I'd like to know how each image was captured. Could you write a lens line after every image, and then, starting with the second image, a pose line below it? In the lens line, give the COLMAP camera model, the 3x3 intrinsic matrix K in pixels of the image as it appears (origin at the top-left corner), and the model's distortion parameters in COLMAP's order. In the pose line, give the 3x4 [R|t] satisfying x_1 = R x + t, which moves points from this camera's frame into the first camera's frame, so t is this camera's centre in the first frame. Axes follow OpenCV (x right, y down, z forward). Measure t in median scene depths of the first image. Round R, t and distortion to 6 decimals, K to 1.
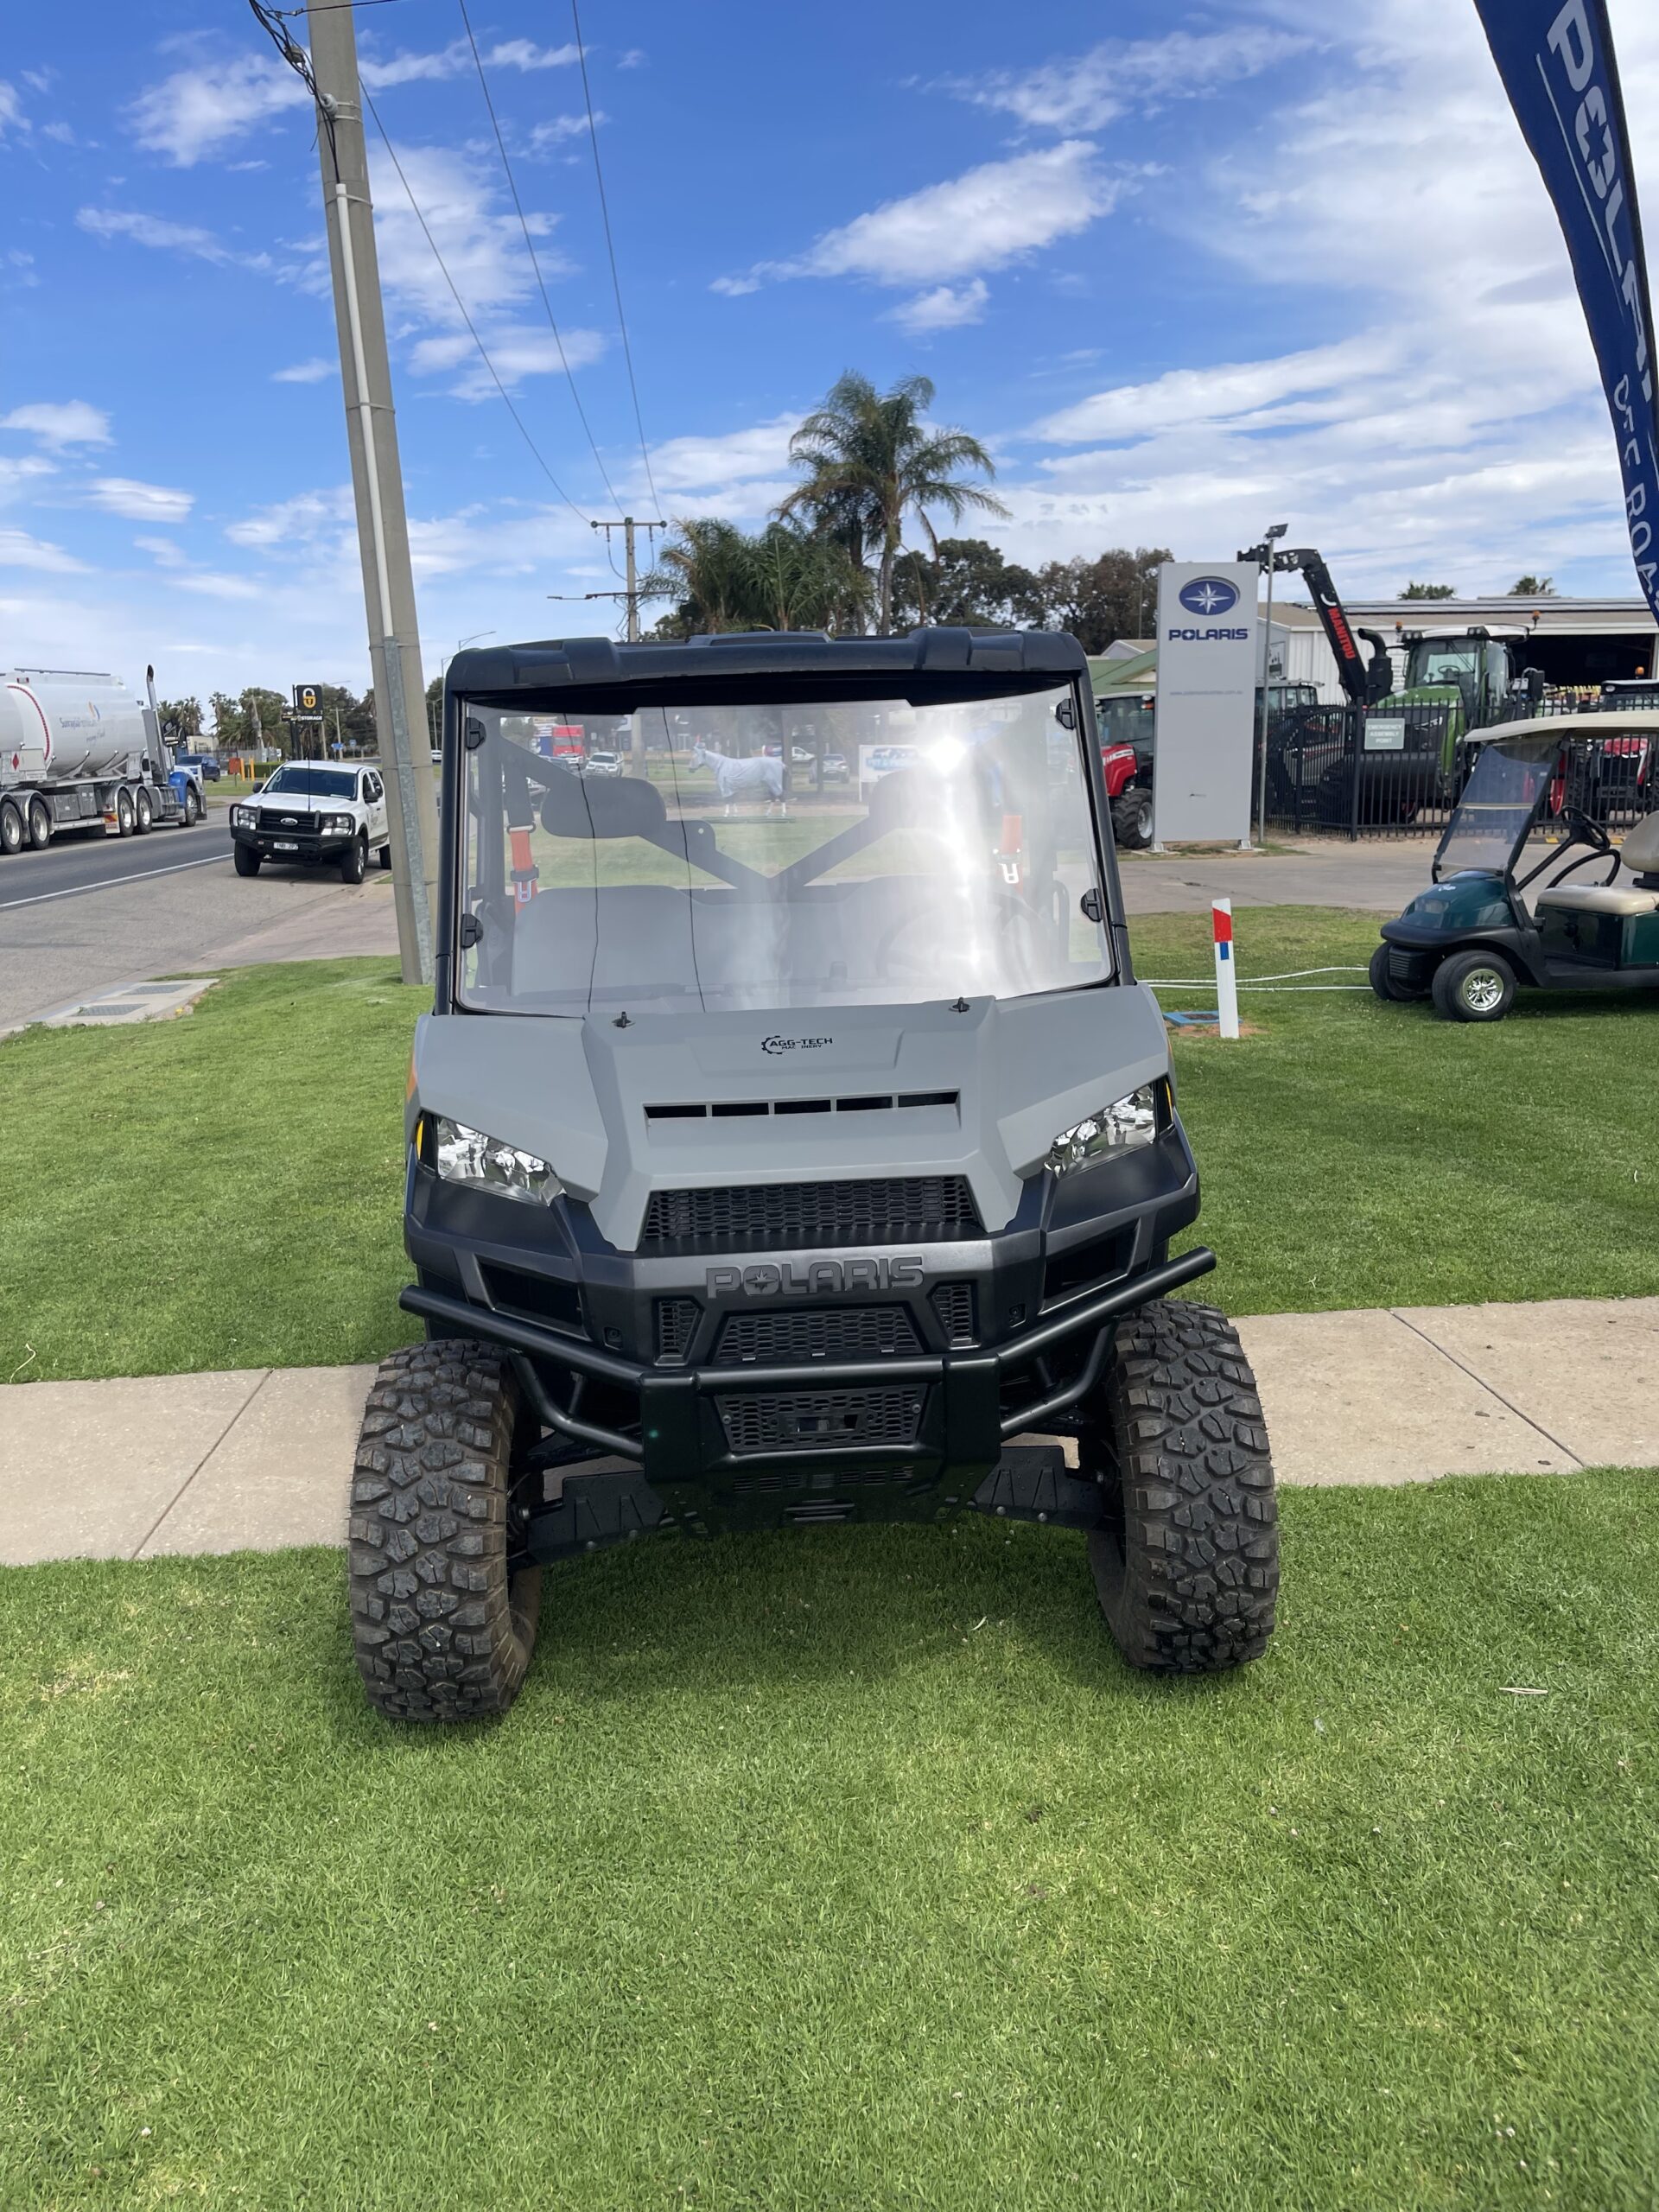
lens RADIAL K [[1659.9, 0, 819.6], [0, 1659.9, 1088.8], [0, 0, 1]] dist [0.041428, -0.057424]
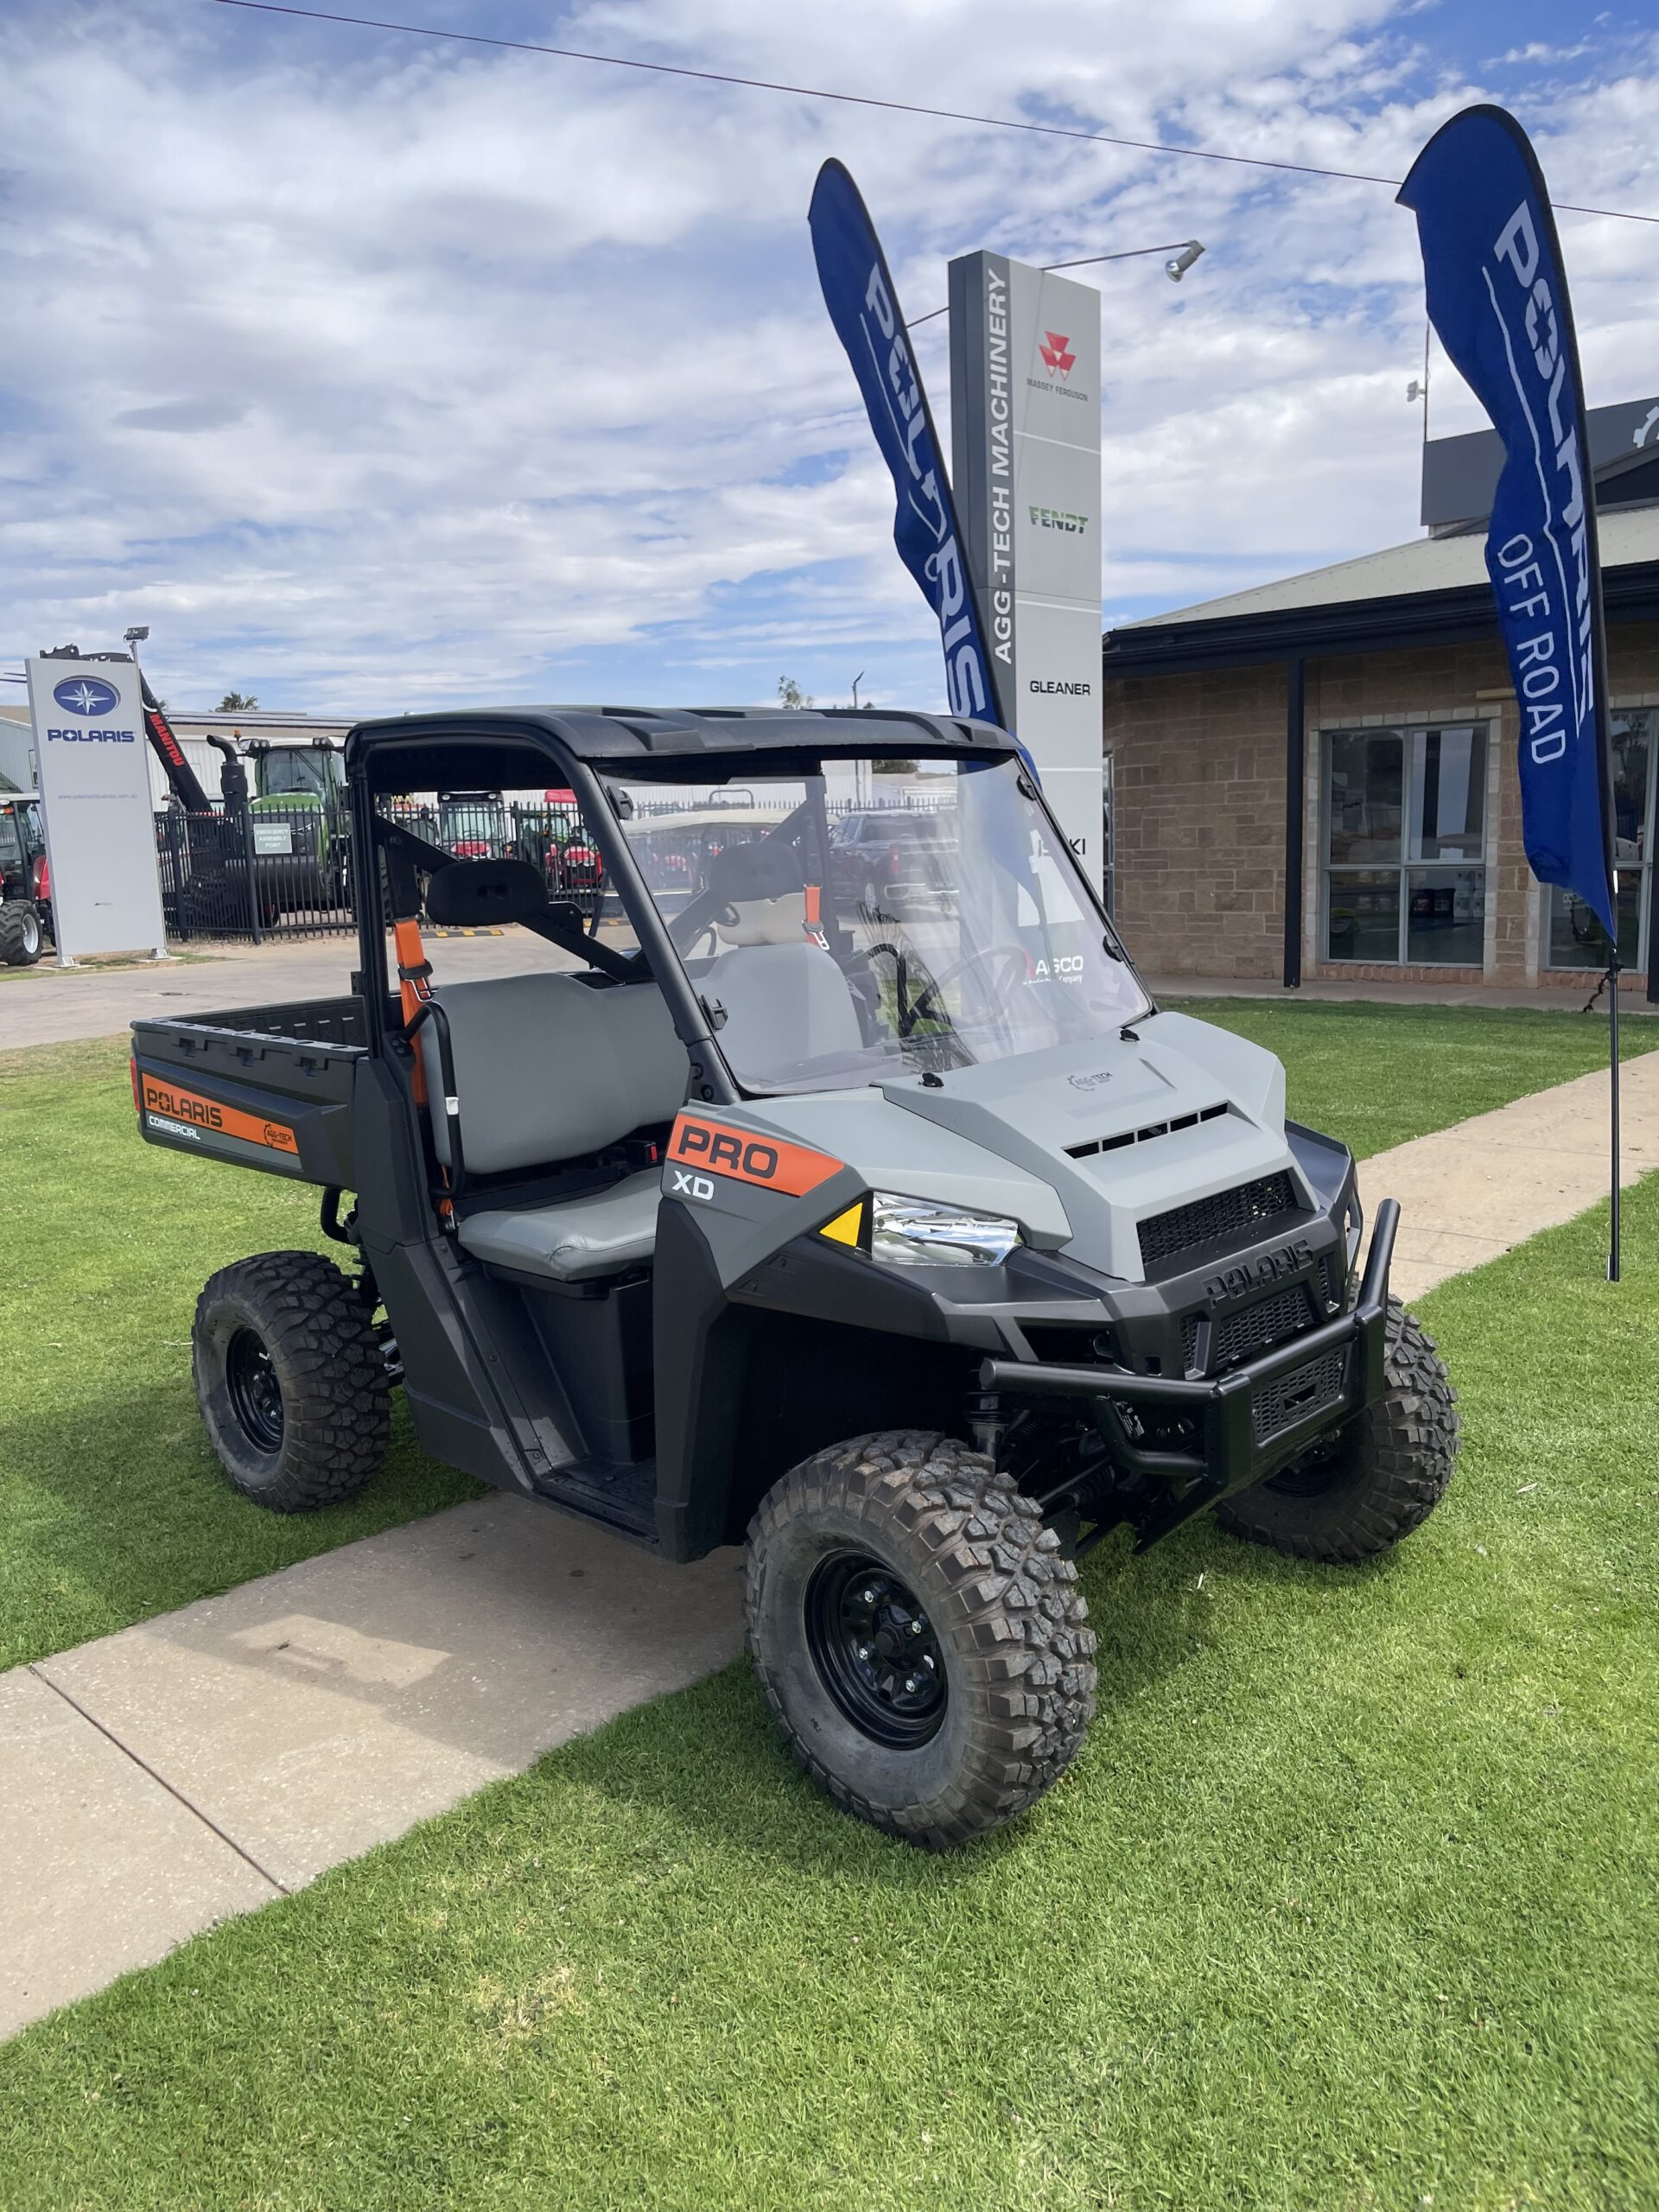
lens RADIAL K [[1659.9, 0, 825.9], [0, 1659.9, 1092.8], [0, 0, 1]] dist [0.041428, -0.057424]
pose [[0.743530, -0.113689, 0.658968, -0.393478], [0.153918, 0.988078, -0.003200, -0.019486], [-0.650748, 0.103807, 0.752164, 0.137623]]
